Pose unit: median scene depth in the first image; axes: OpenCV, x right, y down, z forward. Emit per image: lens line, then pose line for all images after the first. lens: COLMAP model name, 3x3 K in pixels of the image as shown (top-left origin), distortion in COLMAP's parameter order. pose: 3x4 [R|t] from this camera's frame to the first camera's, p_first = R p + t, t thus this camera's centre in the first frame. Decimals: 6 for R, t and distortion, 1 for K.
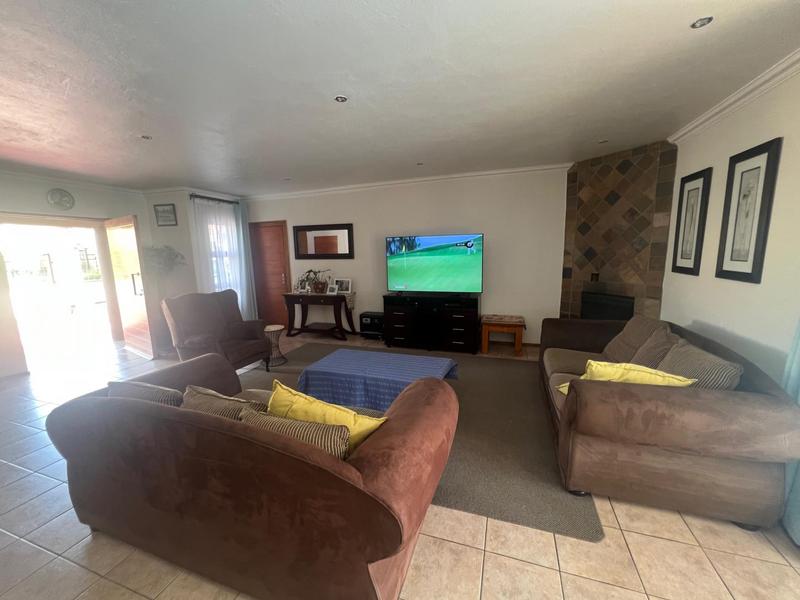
lens RADIAL K [[321.6, 0, 399.2], [0, 321.6, 303.4], [0, 0, 1]] dist [-0.001320, -0.000119]
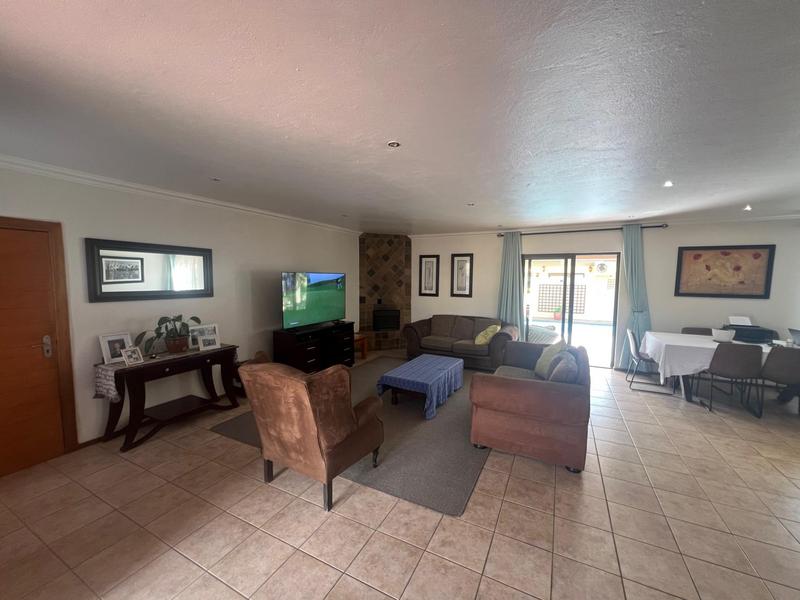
lens RADIAL K [[321.6, 0, 399.2], [0, 321.6, 303.4], [0, 0, 1]] dist [-0.001320, -0.000119]
pose [[0.137009, -0.058398, 0.988847, -1.072837], [0.148242, 0.988228, 0.037822, -0.118362], [-0.979415, 0.141406, 0.144053, 0.643302]]
